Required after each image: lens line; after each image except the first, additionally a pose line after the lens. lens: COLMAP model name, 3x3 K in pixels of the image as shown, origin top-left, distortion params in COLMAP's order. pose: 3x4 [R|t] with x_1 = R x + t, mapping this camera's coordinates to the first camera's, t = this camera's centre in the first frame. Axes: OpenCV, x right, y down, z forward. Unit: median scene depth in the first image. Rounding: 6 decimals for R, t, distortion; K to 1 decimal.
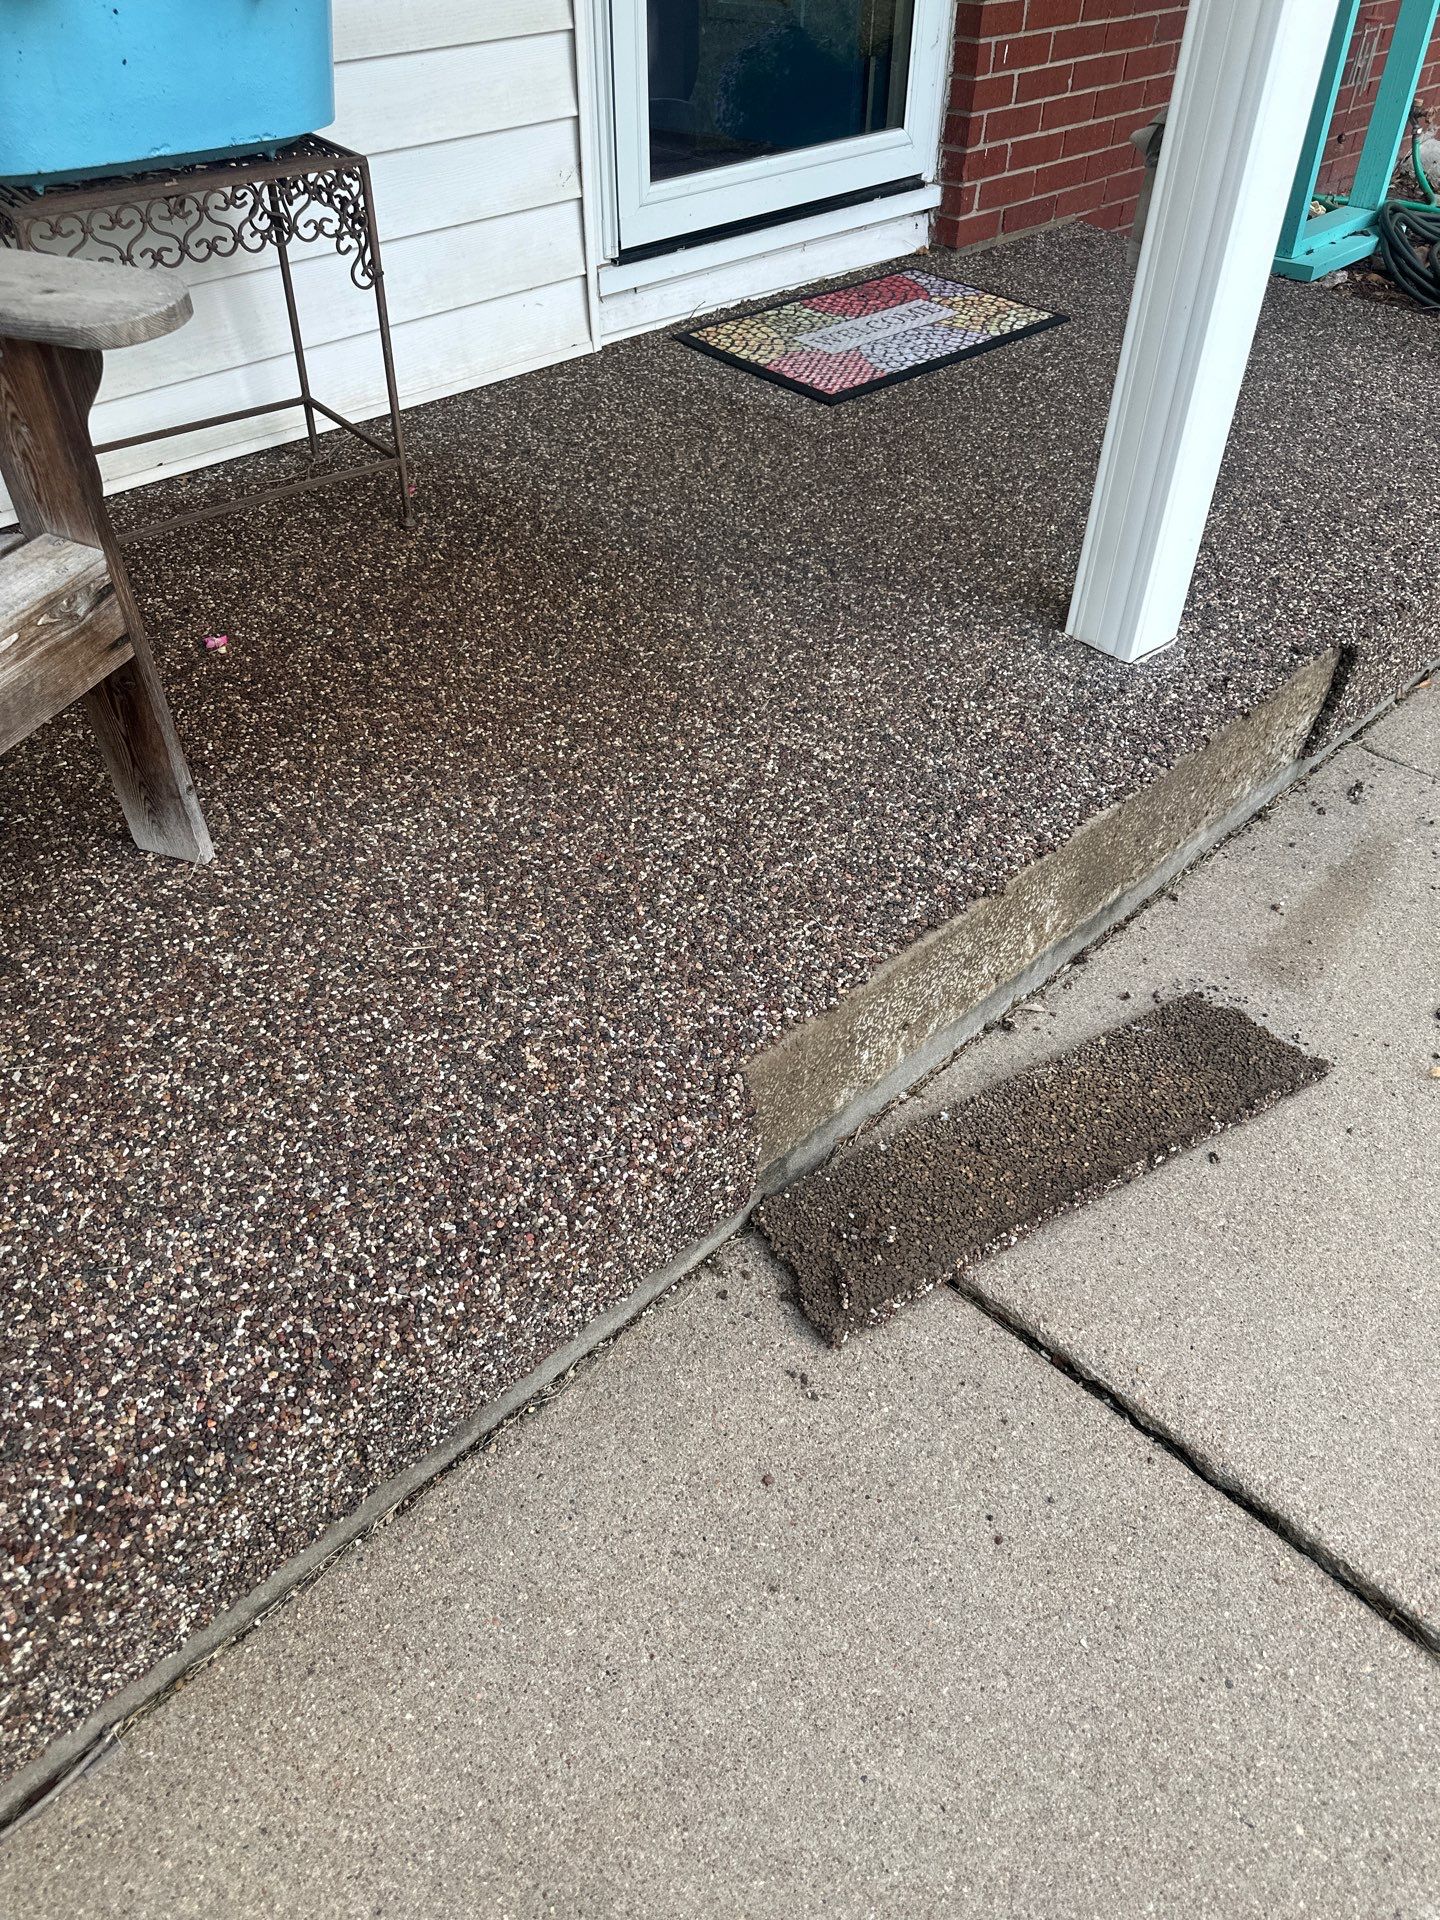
lens RADIAL K [[1477.8, 0, 736.1], [0, 1477.8, 955.7], [0, 0, 1]] dist [0.029335, -0.017146]
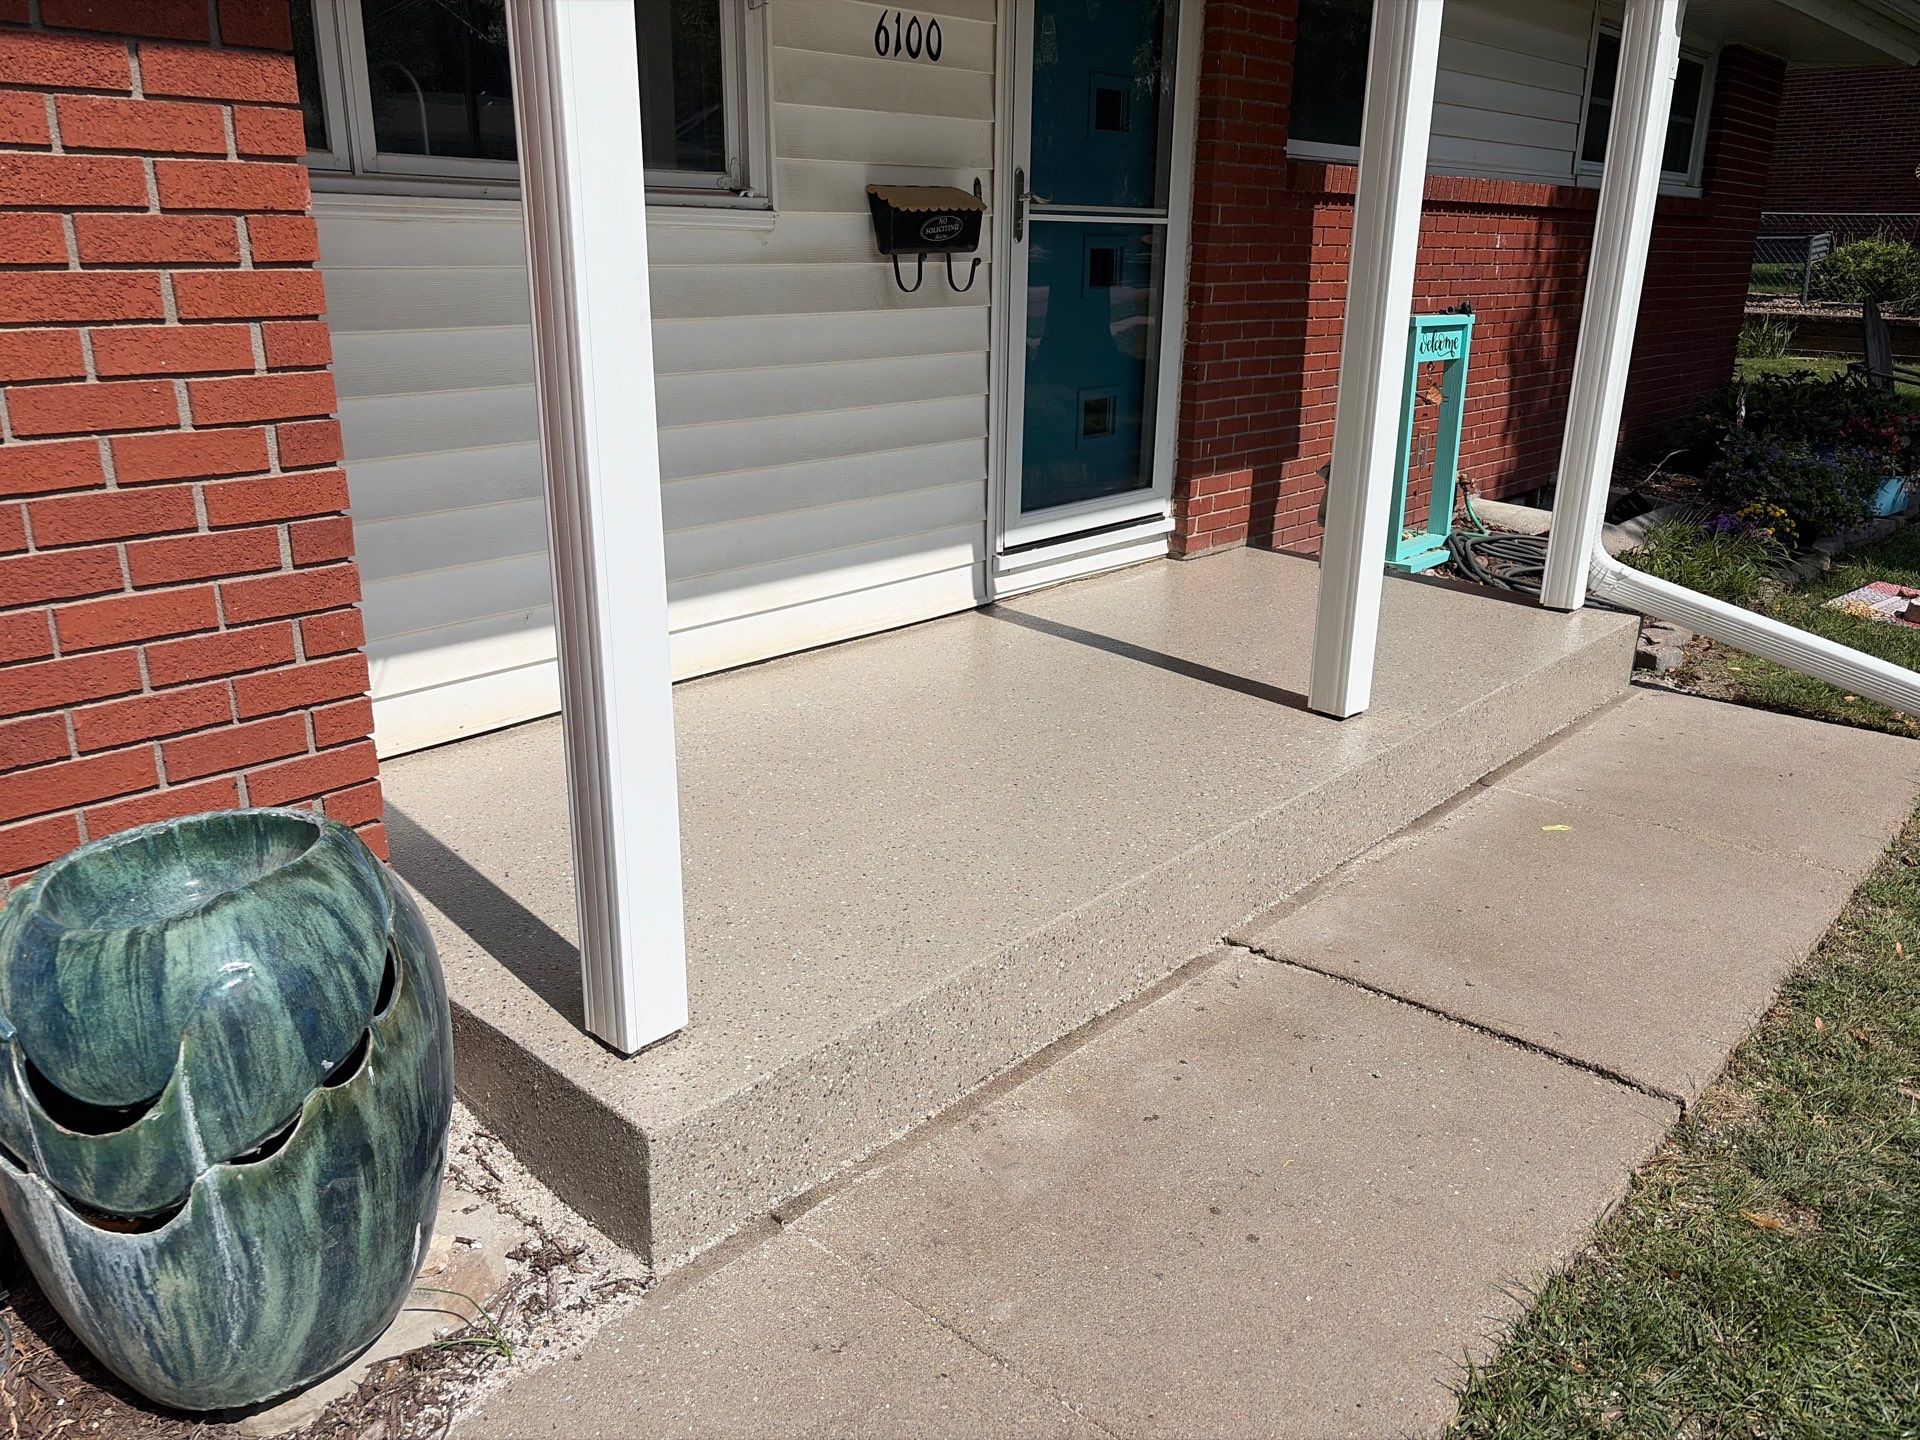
lens RADIAL K [[1477.8, 0, 975.3], [0, 1477.8, 725.7], [0, 0, 1]] dist [0.029335, -0.017146]
pose [[0.998753, -0.032006, 0.038324, -0.162126], [0.043960, 0.927622, -0.370925, 0.308514], [-0.023678, 0.372148, 0.927872, -0.450450]]
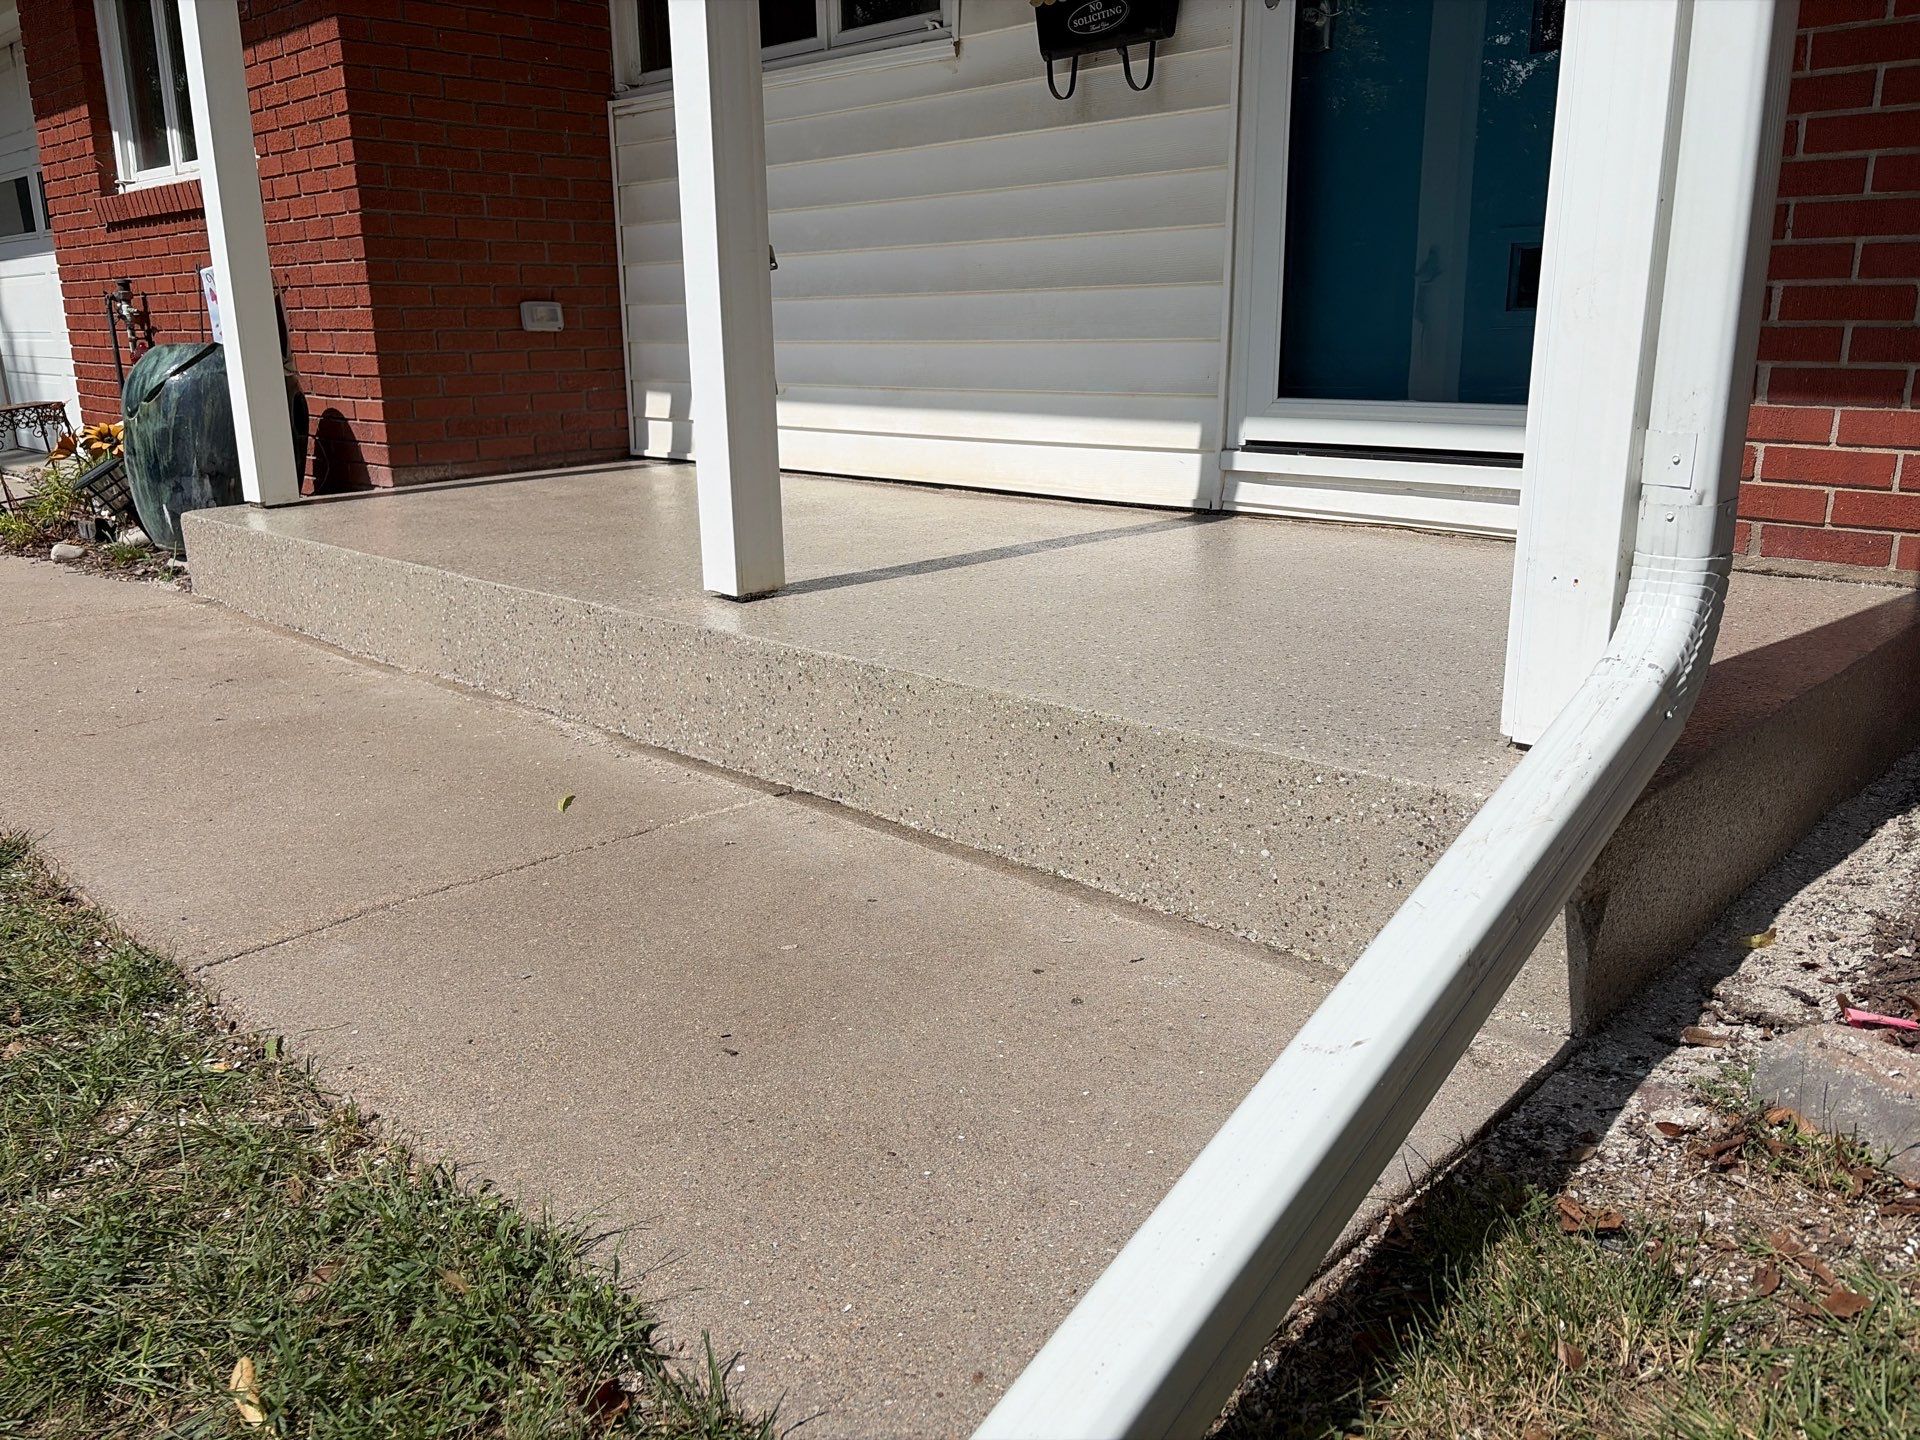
lens RADIAL K [[1477.8, 0, 974.3], [0, 1477.8, 707.9], [0, 0, 1]] dist [0.029335, -0.017146]
pose [[-0.007650, 0.217733, -0.975978, 1.064703], [-0.637371, 0.750992, 0.172536, -0.332467], [0.770519, 0.623380, 0.133032, 0.706307]]
